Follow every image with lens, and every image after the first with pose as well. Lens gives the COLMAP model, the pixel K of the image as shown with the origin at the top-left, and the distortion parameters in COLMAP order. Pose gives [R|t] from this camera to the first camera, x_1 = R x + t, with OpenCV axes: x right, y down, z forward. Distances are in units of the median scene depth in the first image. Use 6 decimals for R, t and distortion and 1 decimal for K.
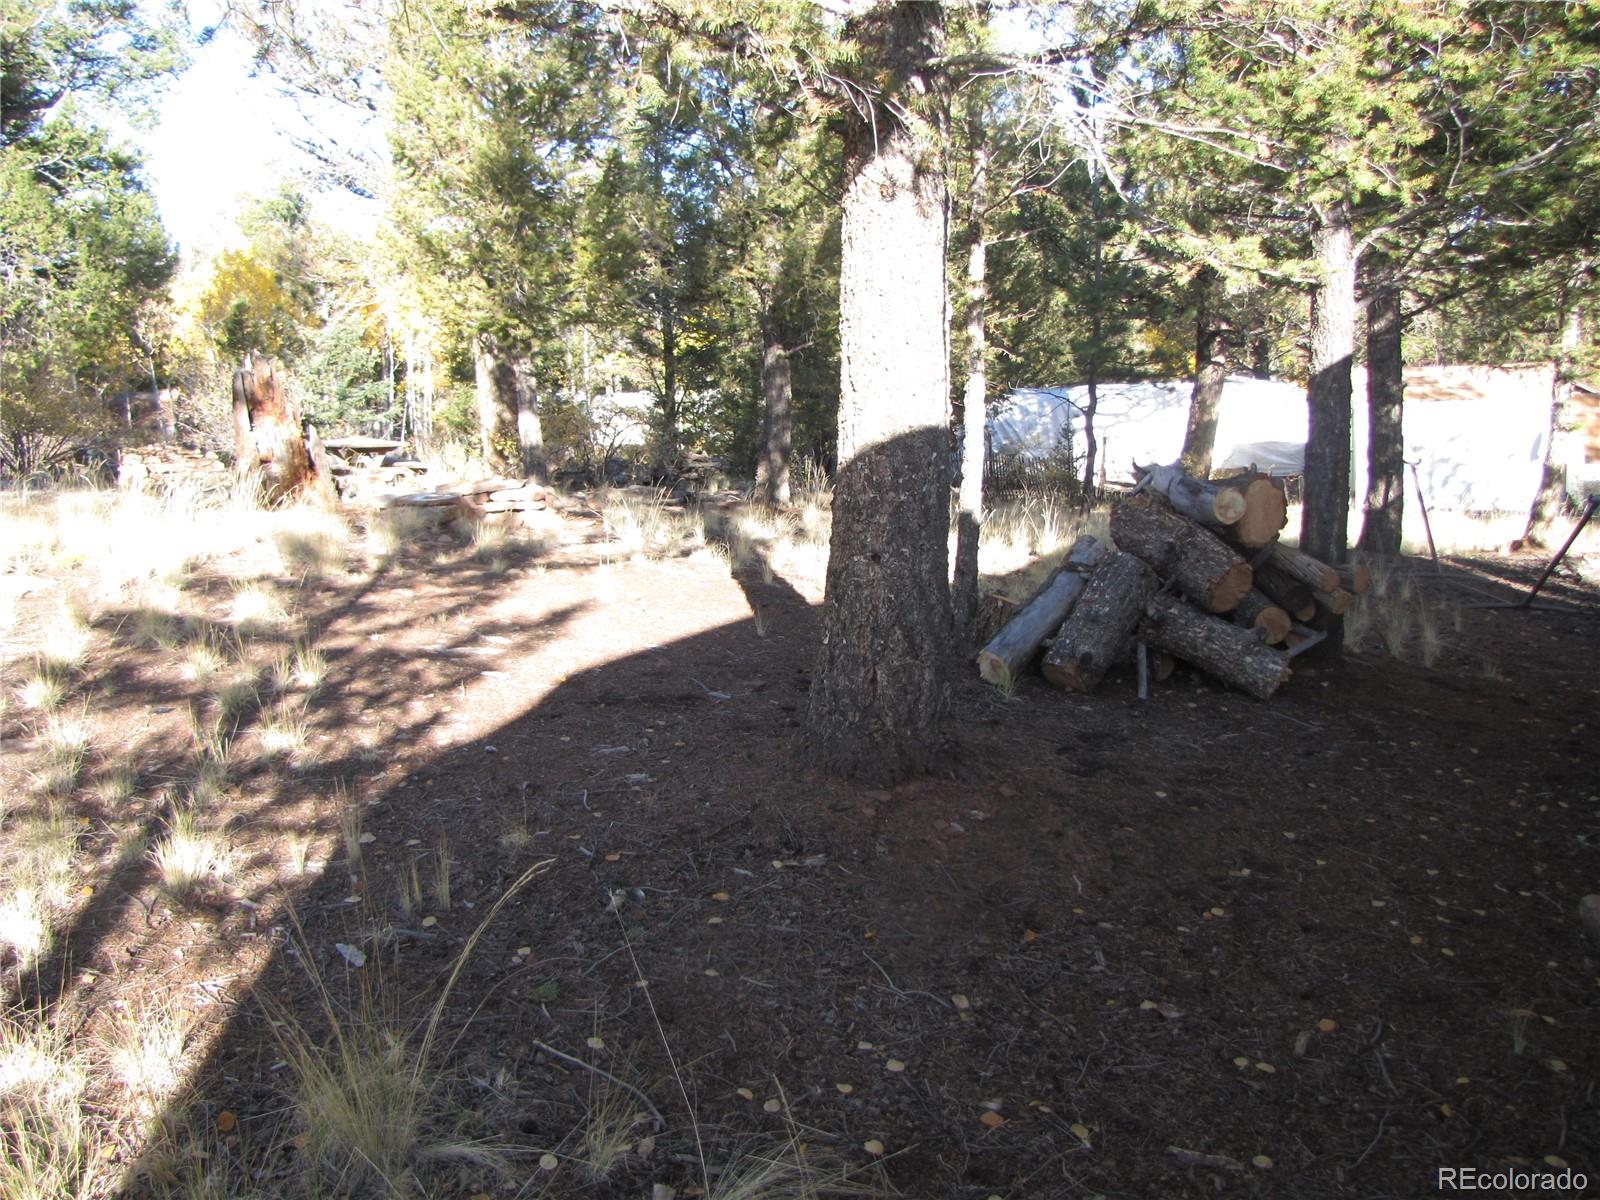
lens RADIAL K [[1320.9, 0, 797.6], [0, 1320.9, 565.6], [0, 0, 1]] dist [-0.189044, 0.170294]
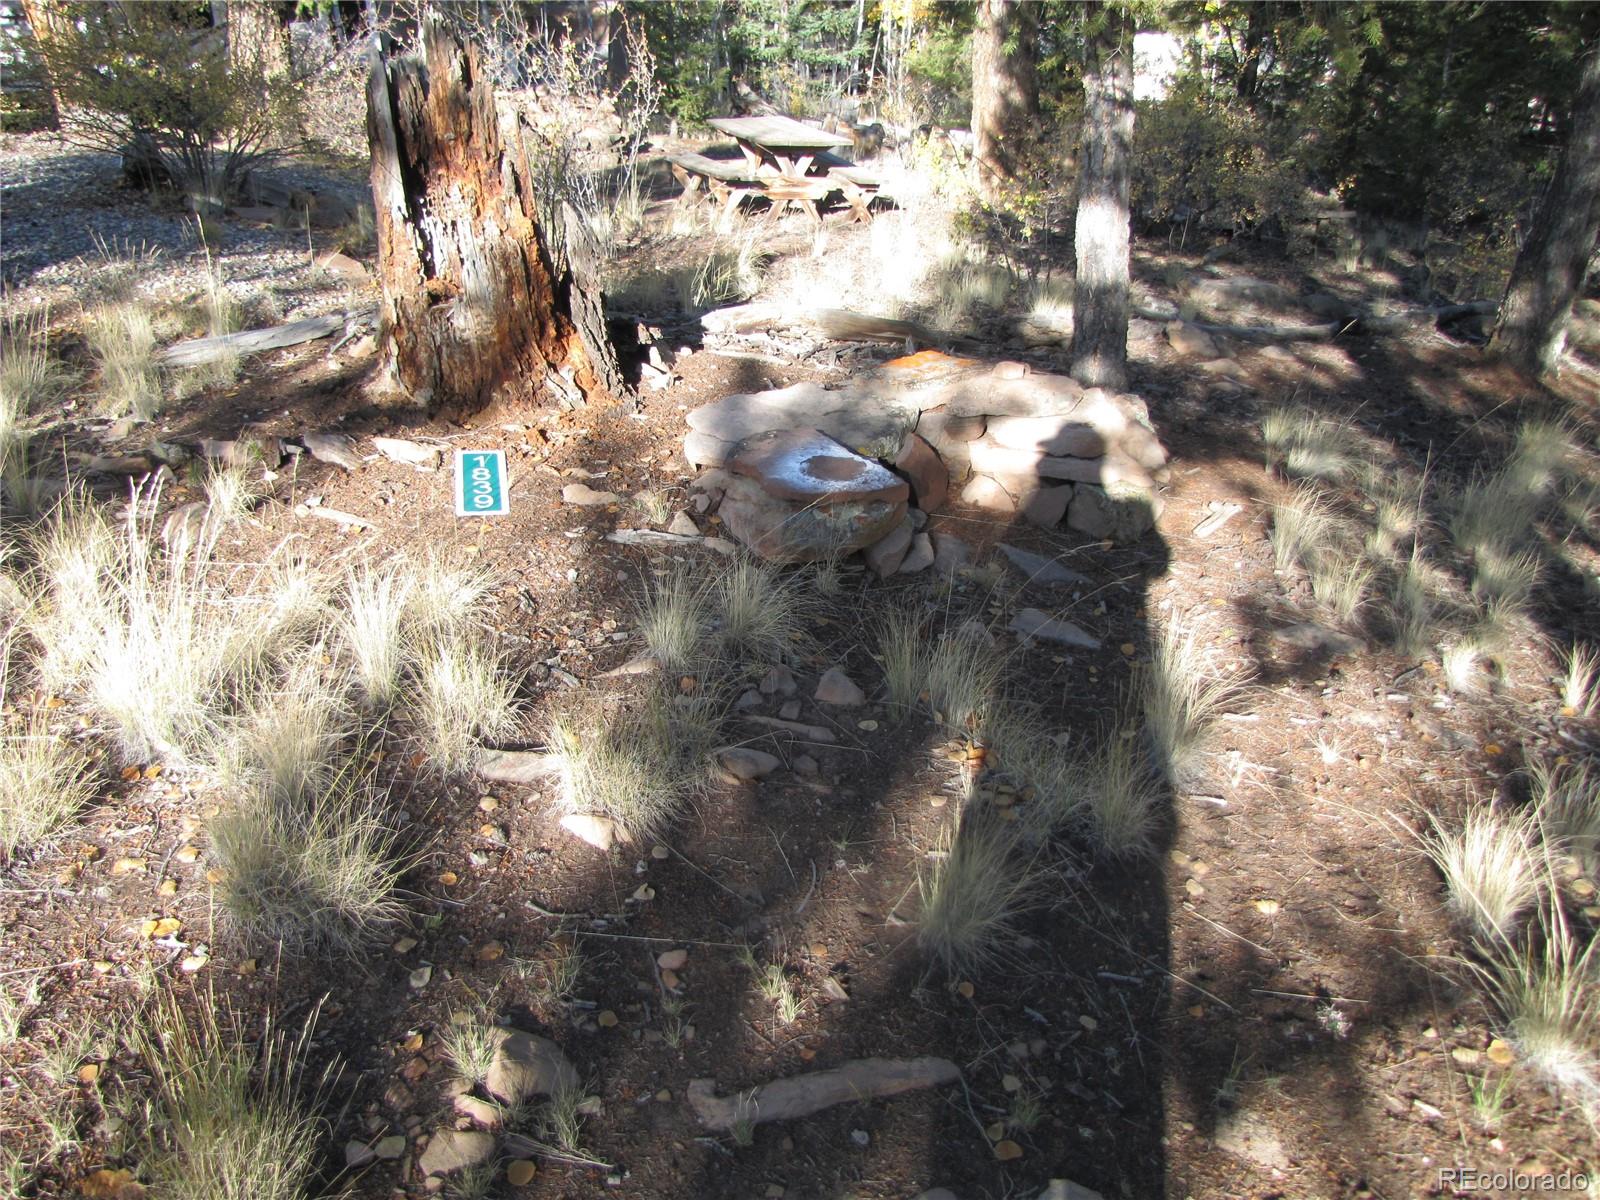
lens RADIAL K [[1320.9, 0, 797.6], [0, 1320.9, 565.6], [0, 0, 1]] dist [-0.189044, 0.170294]
pose [[0.934983, 0.179258, -0.306060, -0.091765], [-0.088091, 0.953213, 0.289181, -0.069966], [0.343578, -0.243418, 0.907029, 0.350123]]
